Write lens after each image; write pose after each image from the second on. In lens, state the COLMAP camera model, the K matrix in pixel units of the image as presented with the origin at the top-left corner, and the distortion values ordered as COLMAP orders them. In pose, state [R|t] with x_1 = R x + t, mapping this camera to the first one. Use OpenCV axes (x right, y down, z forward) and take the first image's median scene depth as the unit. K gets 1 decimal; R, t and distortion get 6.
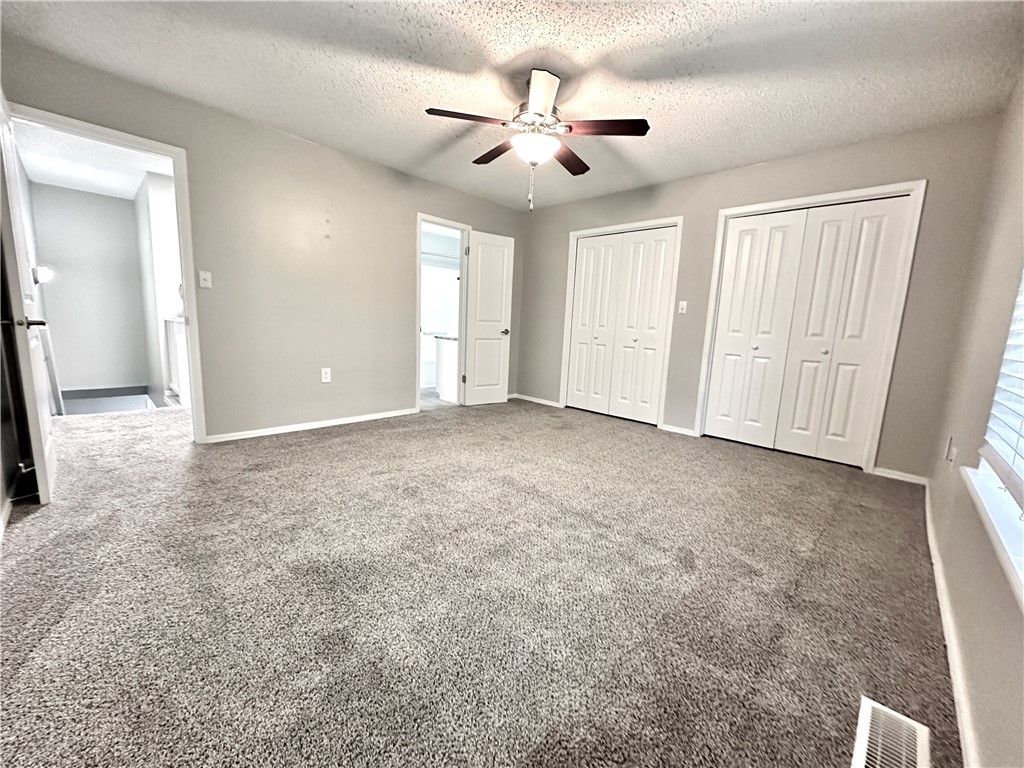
lens RADIAL K [[409.5, 0, 514.8], [0, 409.5, 387.1], [0, 0, 1]] dist [-0.000045, -0.000133]
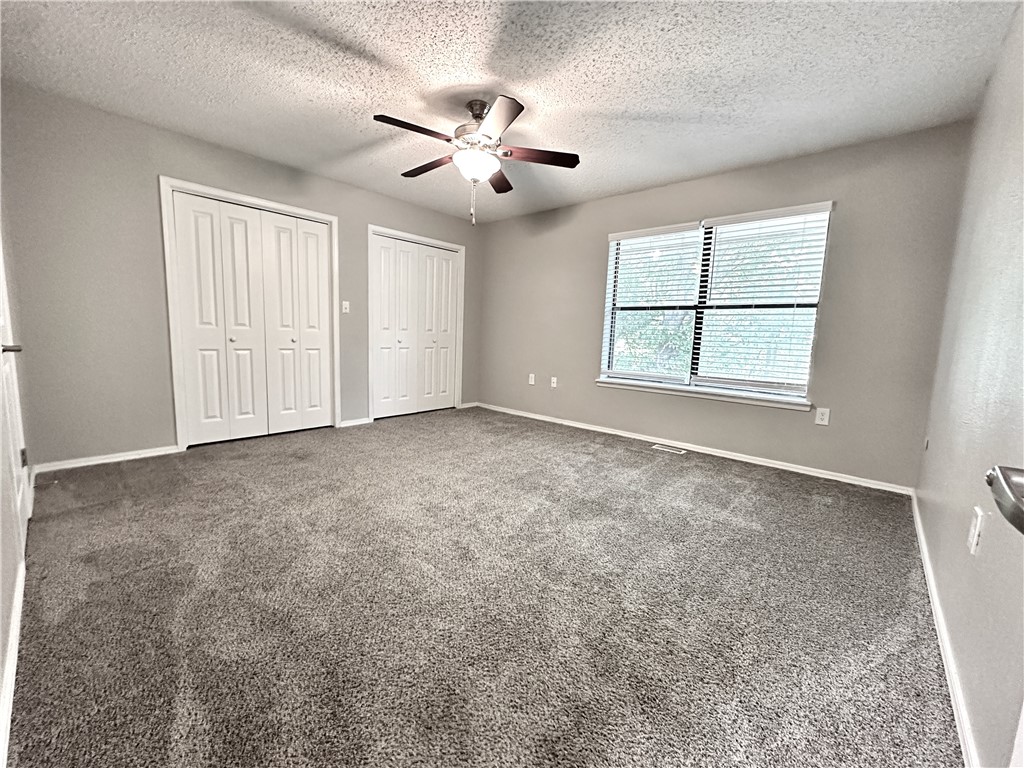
lens RADIAL K [[409.5, 0, 514.5], [0, 409.5, 381.4], [0, 0, 1]] dist [-0.000045, -0.000133]
pose [[-0.030625, -0.161653, 0.986372, -0.673957], [0.124696, 0.978508, 0.164236, -0.128302], [-0.991722, 0.128027, -0.009809, 0.616128]]
